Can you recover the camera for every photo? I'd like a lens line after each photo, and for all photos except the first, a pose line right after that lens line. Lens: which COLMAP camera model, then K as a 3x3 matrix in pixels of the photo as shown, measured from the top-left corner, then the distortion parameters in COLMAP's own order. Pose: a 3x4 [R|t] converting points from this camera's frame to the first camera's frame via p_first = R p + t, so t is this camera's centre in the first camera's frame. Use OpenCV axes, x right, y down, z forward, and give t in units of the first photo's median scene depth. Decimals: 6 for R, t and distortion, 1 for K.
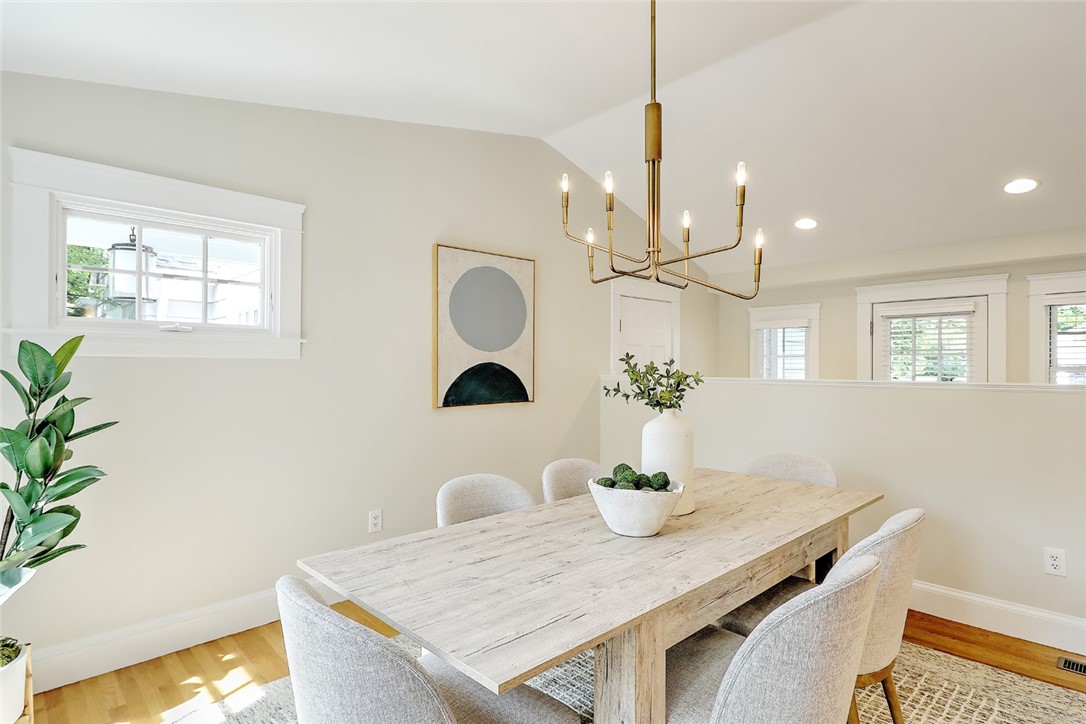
lens RADIAL K [[566.1, 0, 551.5], [0, 566.1, 363.9], [0, 0, 1]] dist [0.003550, -0.000418]
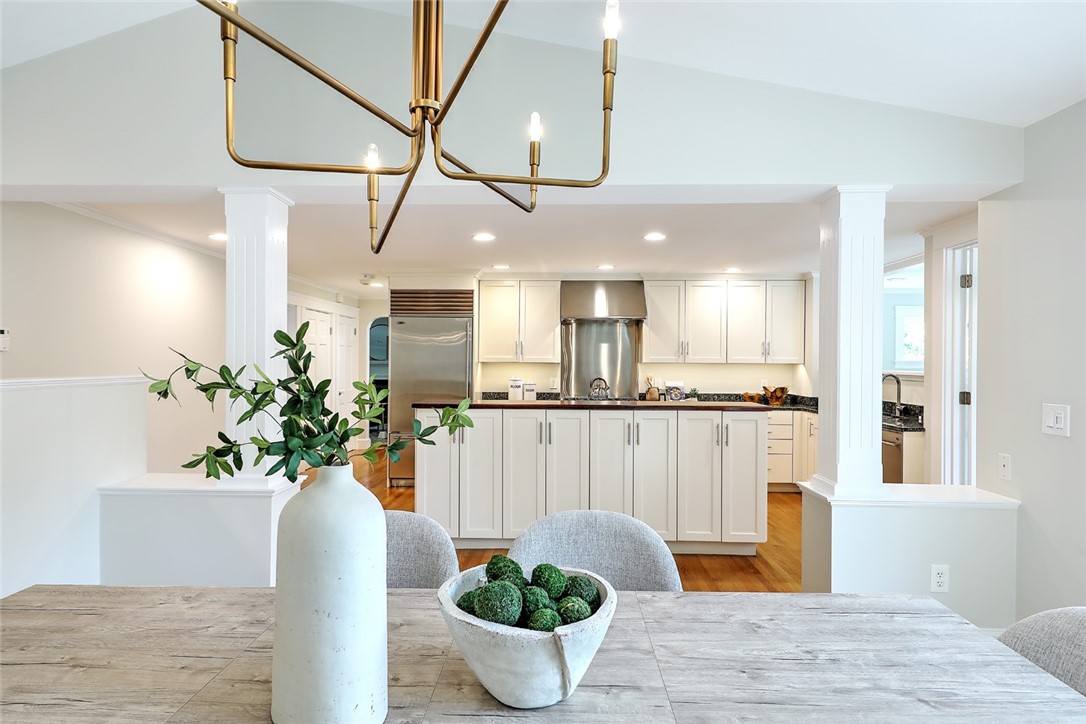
lens RADIAL K [[566.1, 0, 546.4], [0, 566.1, 358.9], [0, 0, 1]] dist [0.003550, -0.000418]
pose [[-0.686353, -0.003750, 0.727259, -0.267638], [-0.008346, 0.999961, -0.002720, 0.001198], [-0.727221, -0.007937, -0.686358, 1.527518]]
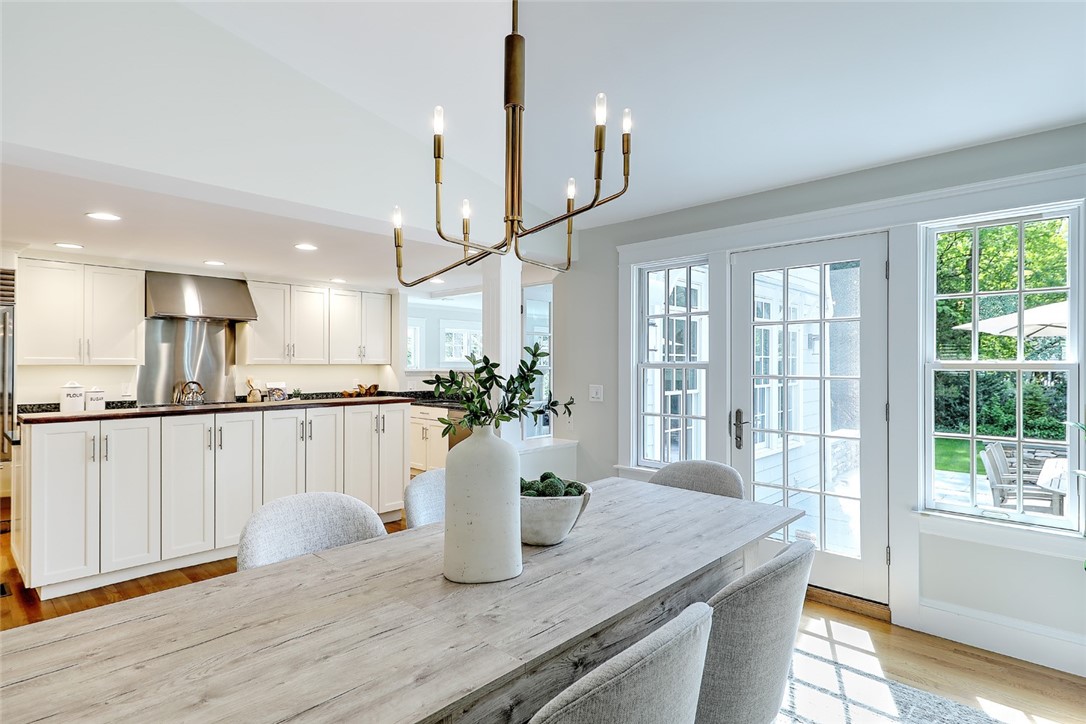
lens RADIAL K [[566.1, 0, 542.1], [0, 566.1, 362.2], [0, 0, 1]] dist [0.003550, -0.000418]
pose [[-0.999592, -0.003967, -0.028284, 0.199263], [-0.003854, 0.999984, -0.004064, 0.004649], [0.028300, -0.003953, -0.999592, 2.213055]]
